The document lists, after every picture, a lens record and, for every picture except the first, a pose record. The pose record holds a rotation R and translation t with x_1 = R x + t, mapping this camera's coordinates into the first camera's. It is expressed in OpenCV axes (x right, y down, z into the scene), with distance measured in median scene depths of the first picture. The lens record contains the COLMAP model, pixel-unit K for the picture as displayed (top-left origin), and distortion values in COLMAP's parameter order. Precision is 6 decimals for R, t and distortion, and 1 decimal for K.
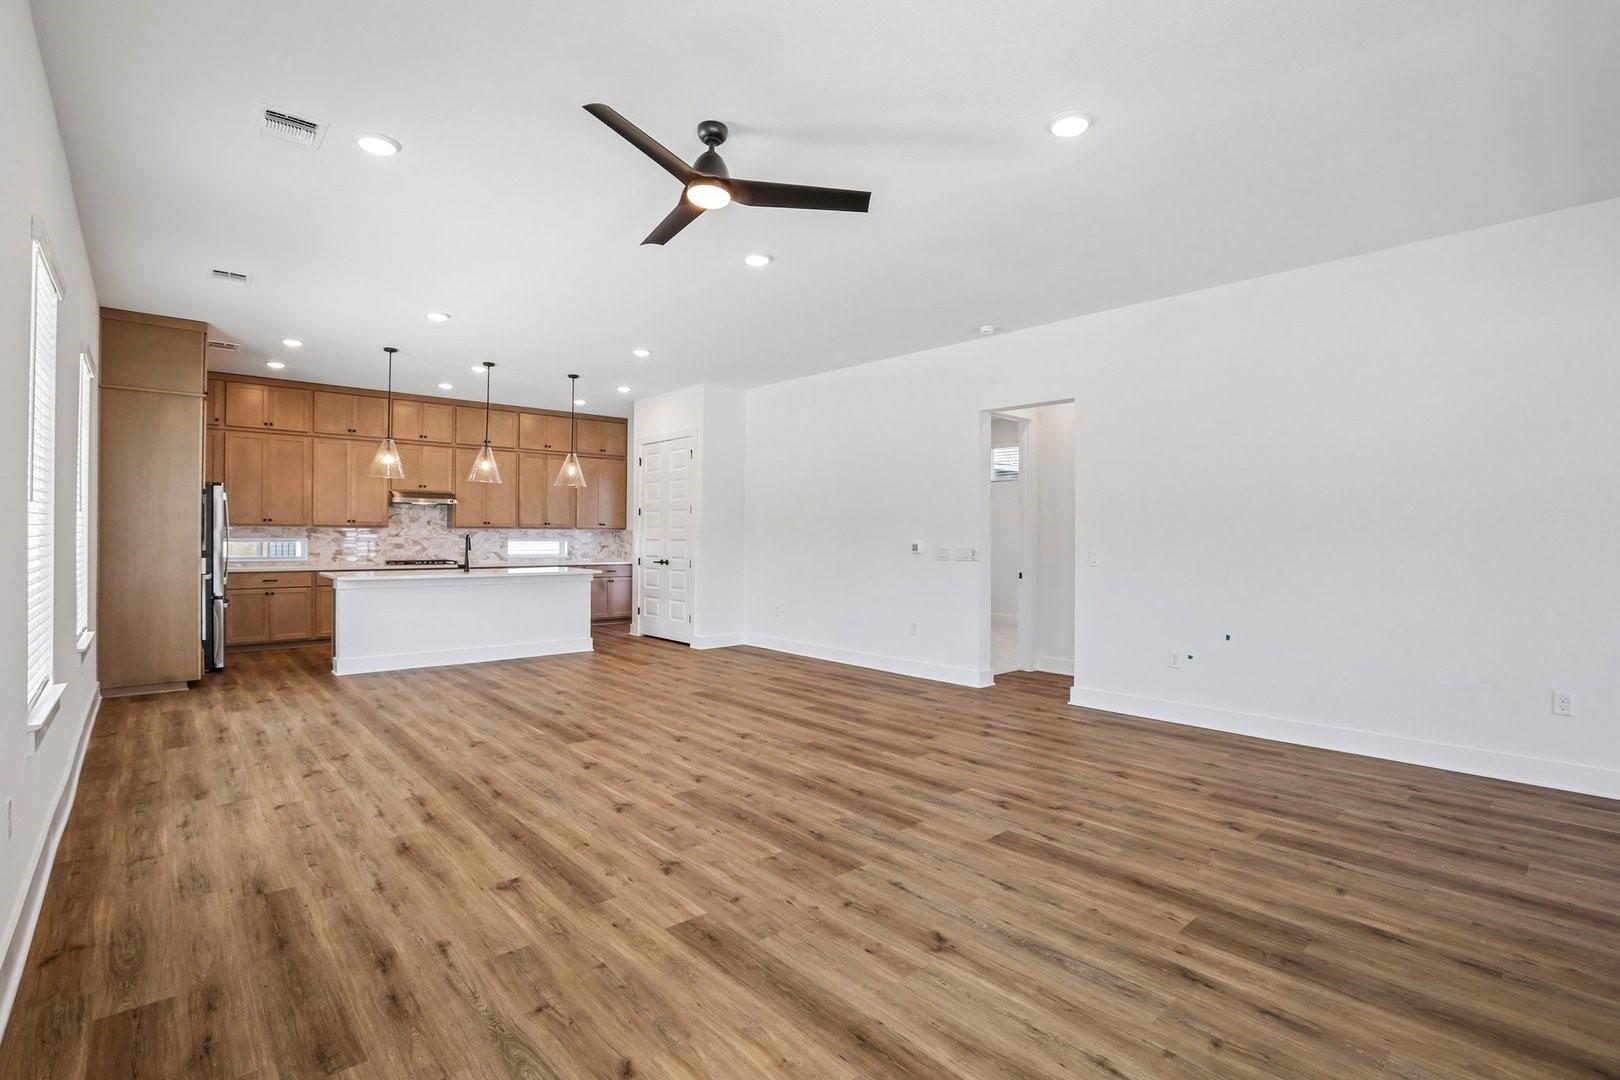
lens RADIAL K [[761.5, 0, 826.7], [0, 761.5, 539.6], [0, 0, 1]] dist [-0.051108, 0.016672]
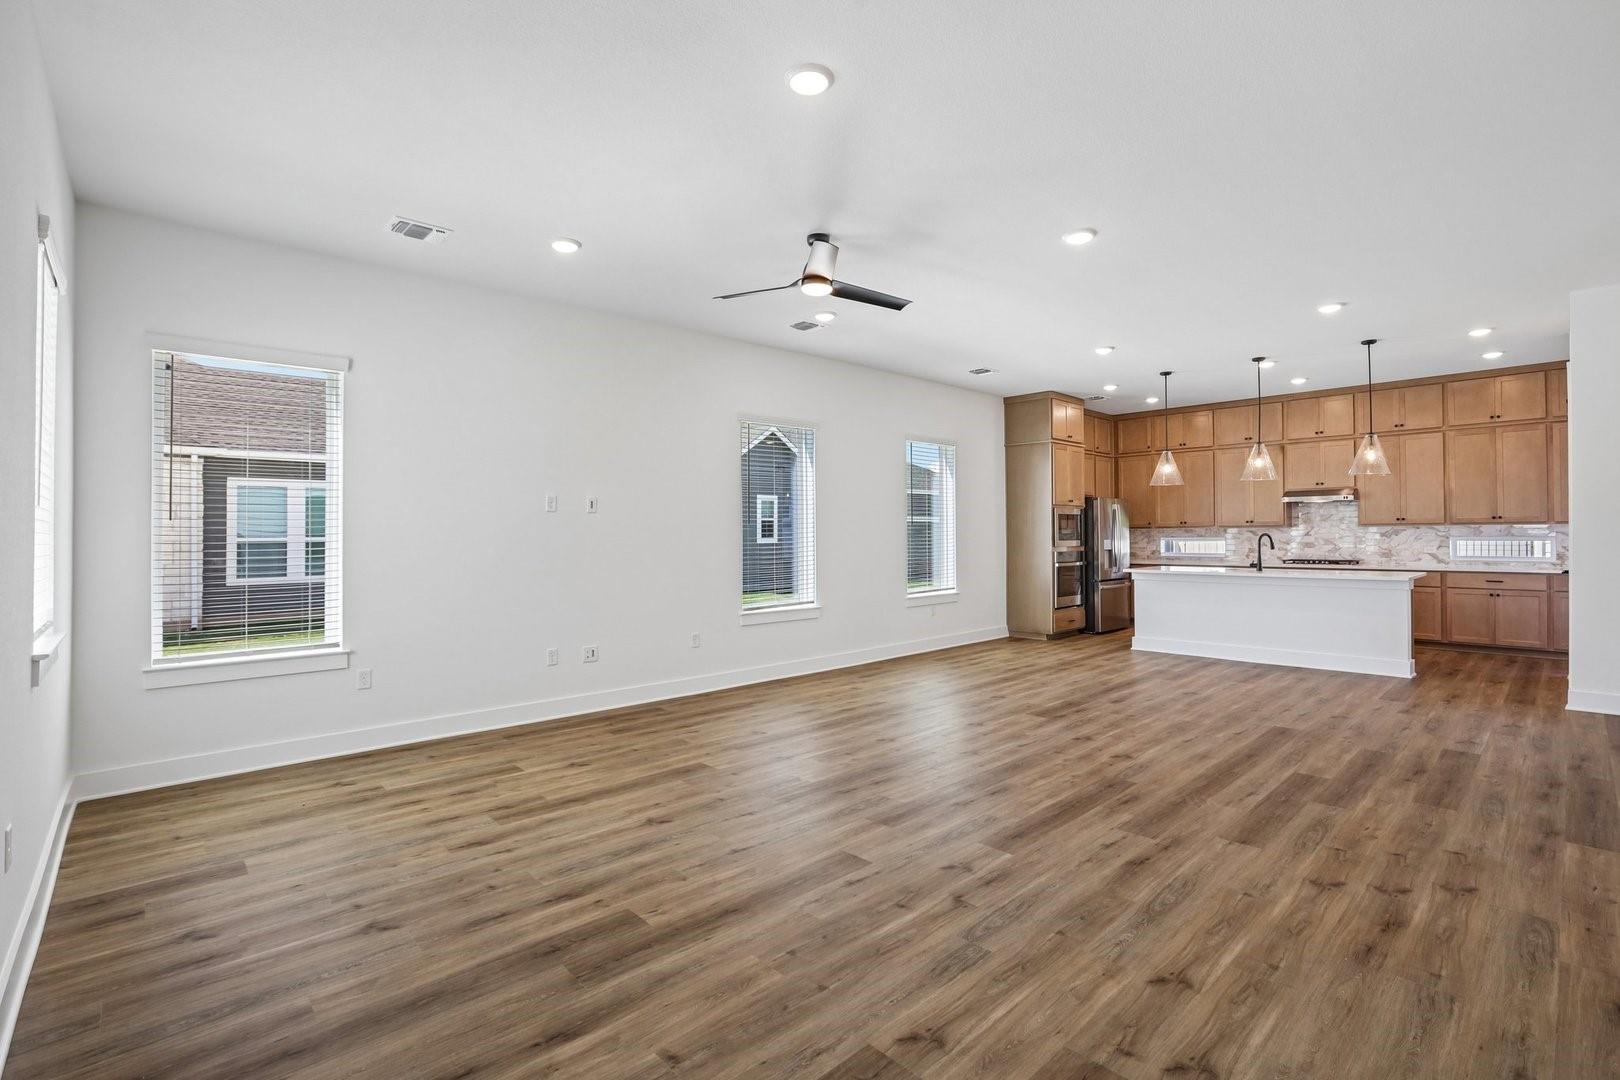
lens RADIAL K [[737.7, 0, 805.7], [0, 737.7, 544.7], [0, 0, 1]] dist [-0.048458, 0.017614]
pose [[-0.000650, 0.004209, -0.999991, 0.577522], [0.004230, 0.999982, 0.004207, 0.001728], [0.999991, -0.004228, -0.000668, 0.480603]]
